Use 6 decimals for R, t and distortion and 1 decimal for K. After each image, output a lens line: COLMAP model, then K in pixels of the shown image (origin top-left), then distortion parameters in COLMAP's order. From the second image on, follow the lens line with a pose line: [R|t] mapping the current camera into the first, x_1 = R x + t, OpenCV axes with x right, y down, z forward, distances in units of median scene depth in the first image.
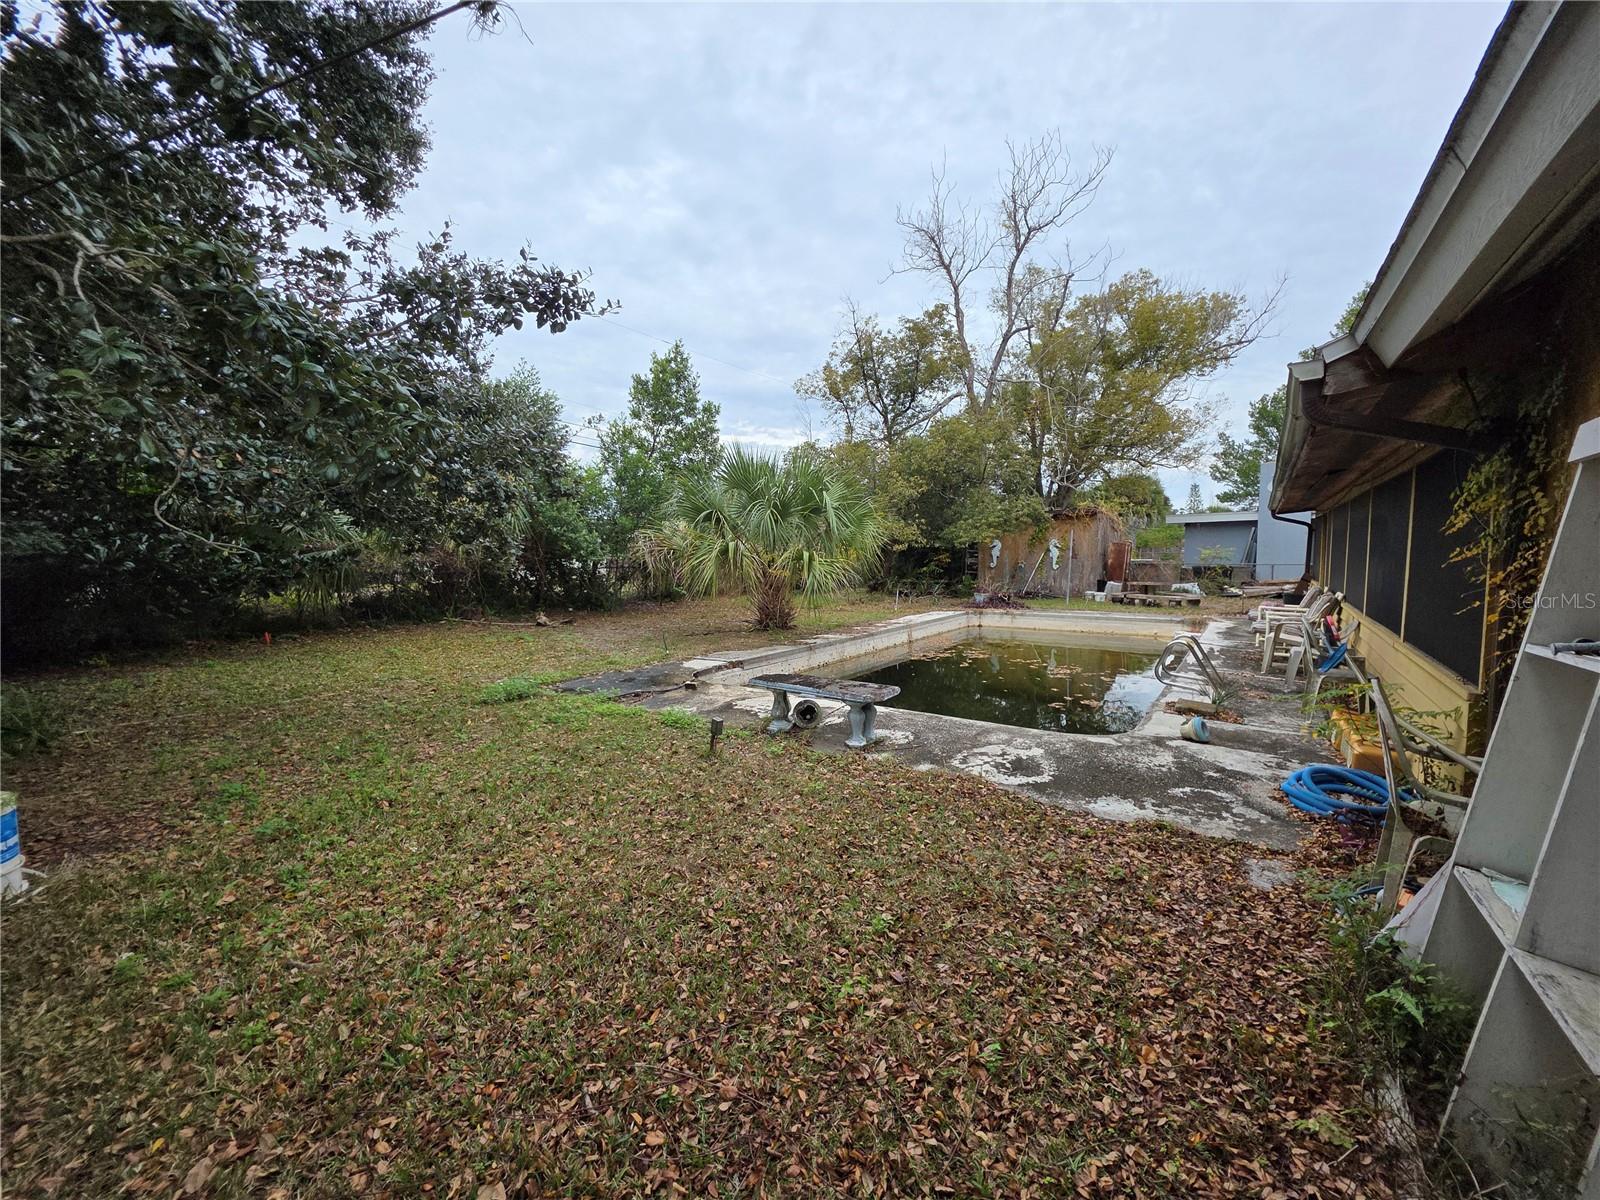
lens RADIAL K [[639.5, 0, 794.1], [0, 639.5, 597.1], [0, 0, 1]] dist [0.000159, 0.000979]
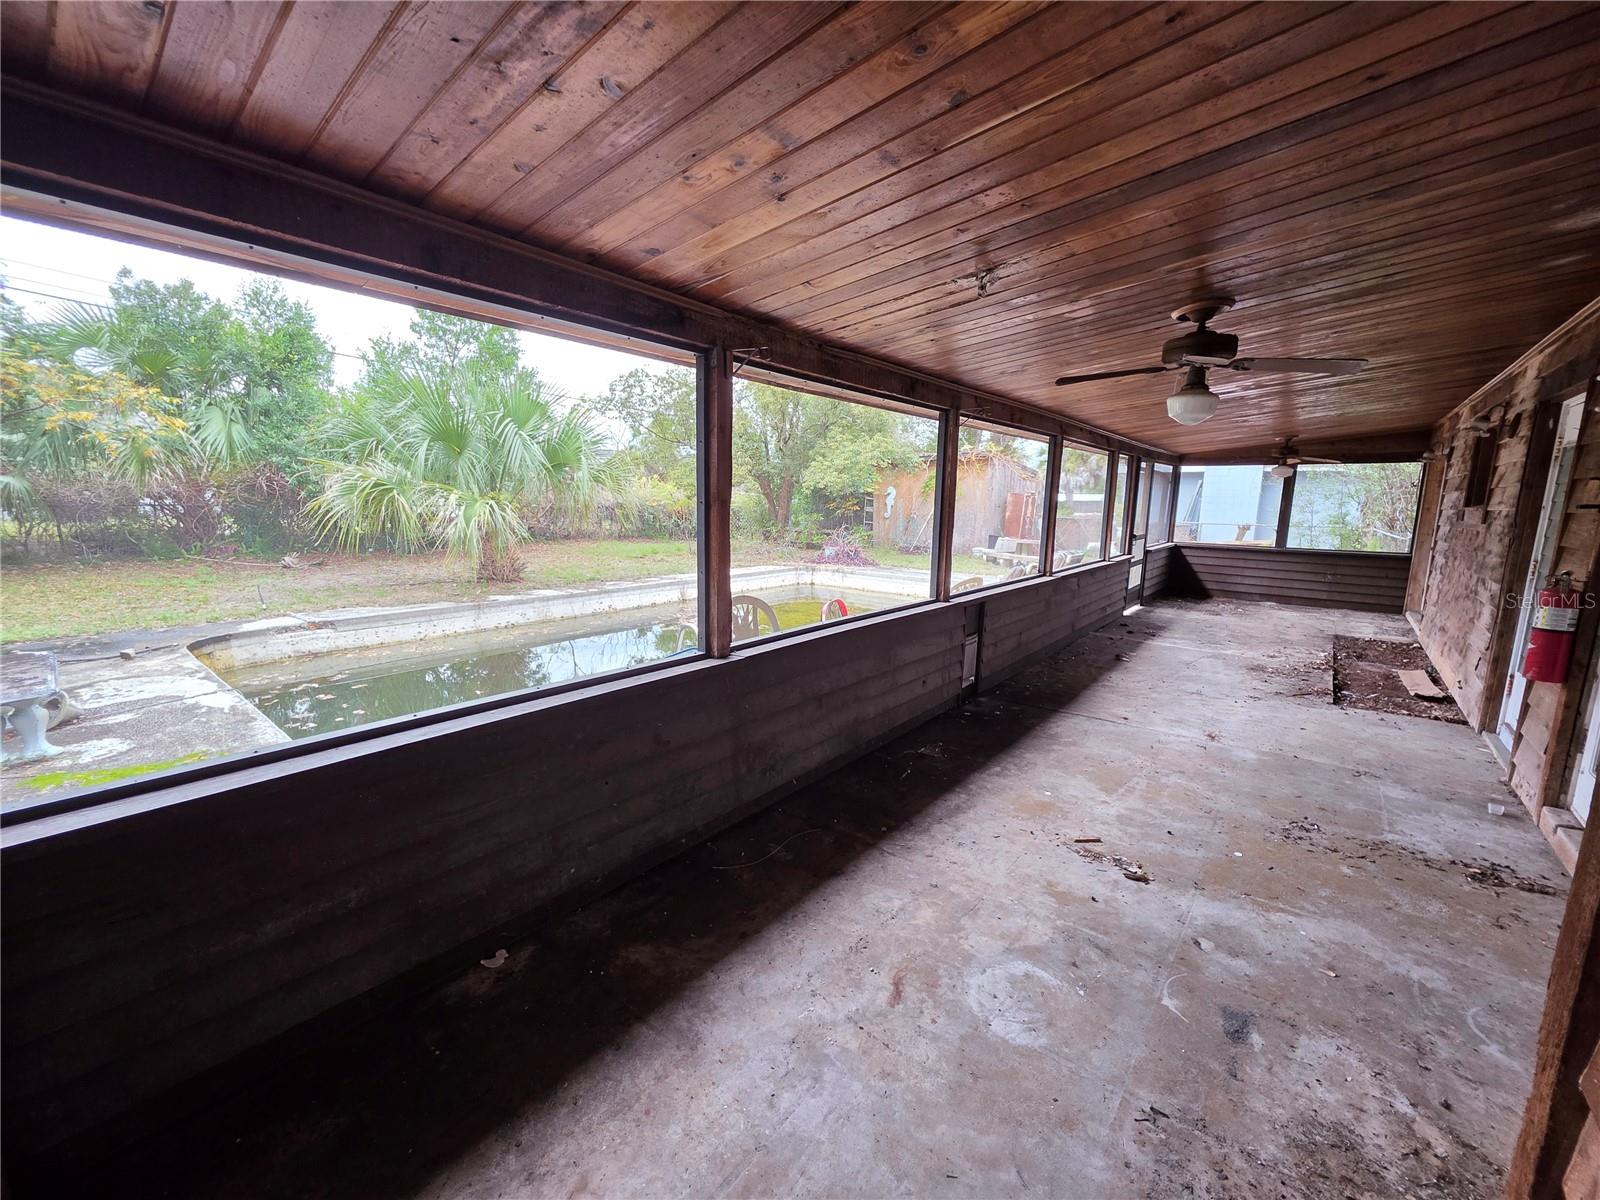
lens RADIAL K [[639.5, 0, 804.8], [0, 639.5, 604.8], [0, 0, 1]] dist [0.000159, 0.000979]
pose [[0.998219, 0.034681, -0.048530, 0.335505], [-0.029872, 0.994882, 0.096528, -0.011064], [0.051629, -0.094907, 0.994146, 0.128459]]
